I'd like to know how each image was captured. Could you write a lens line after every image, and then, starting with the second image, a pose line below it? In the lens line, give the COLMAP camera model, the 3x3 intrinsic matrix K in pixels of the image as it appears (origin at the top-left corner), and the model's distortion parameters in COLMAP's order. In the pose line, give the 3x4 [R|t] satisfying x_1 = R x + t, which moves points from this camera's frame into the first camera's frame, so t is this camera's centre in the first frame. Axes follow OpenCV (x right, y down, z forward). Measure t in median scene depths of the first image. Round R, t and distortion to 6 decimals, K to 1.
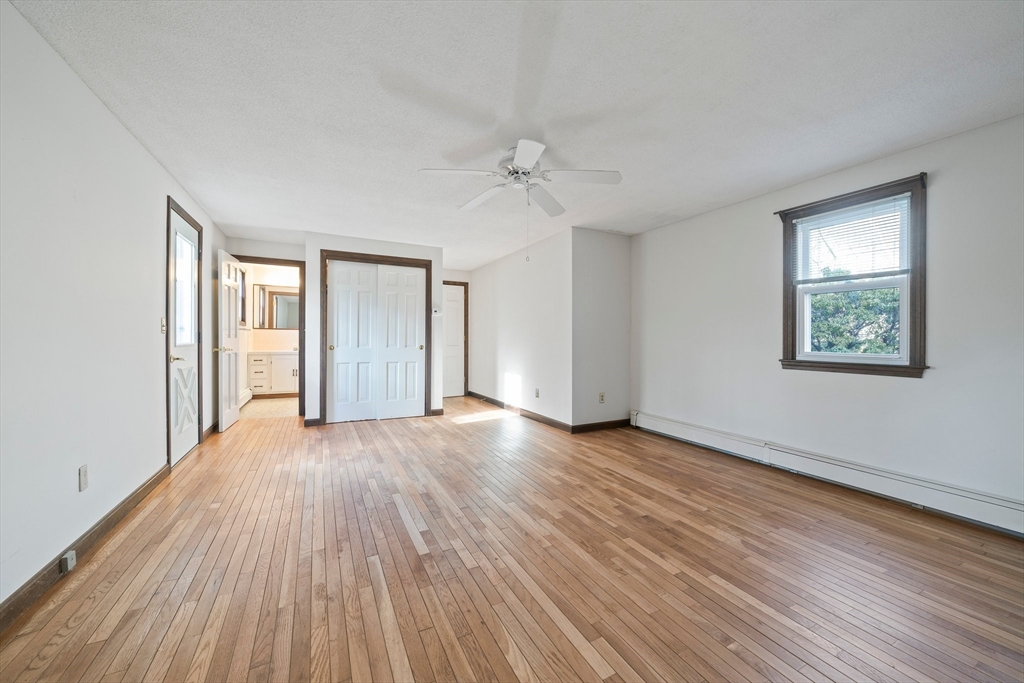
lens RADIAL K [[384.2, 0, 514.6], [0, 384.2, 341.5], [0, 0, 1]] dist [-0.012369, 0.000035]
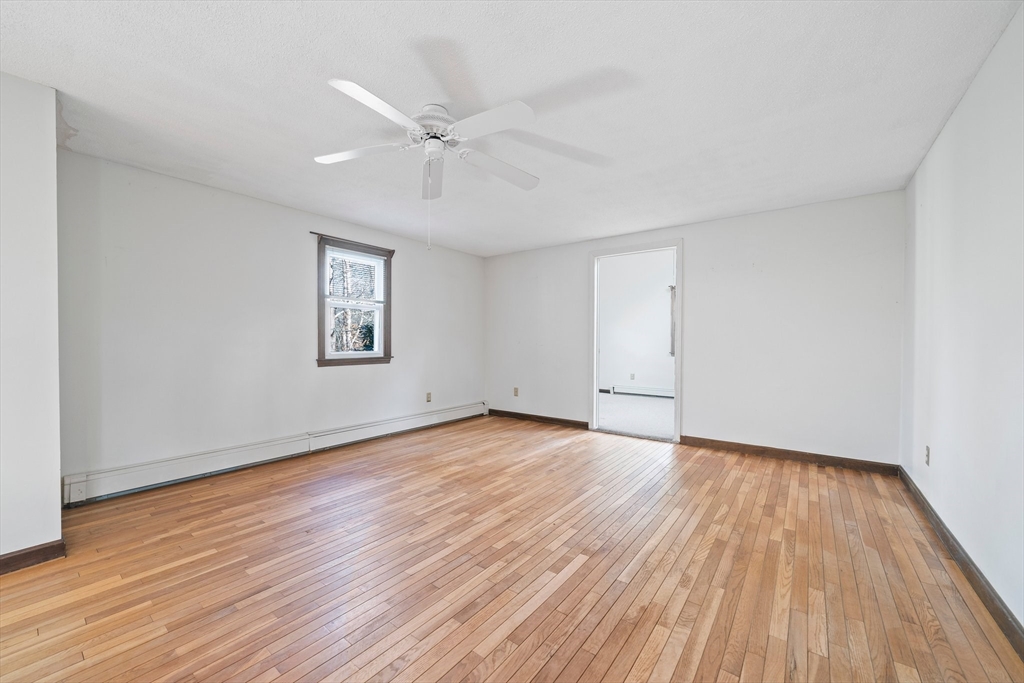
lens RADIAL K [[384.2, 0, 514.6], [0, 384.2, 341.5], [0, 0, 1]] dist [-0.012369, 0.000035]
pose [[-0.425821, -0.007872, 0.904773, -0.855446], [0.006818, 0.999906, 0.011909, -0.025407], [-0.904782, 0.011240, -0.425727, 1.269685]]
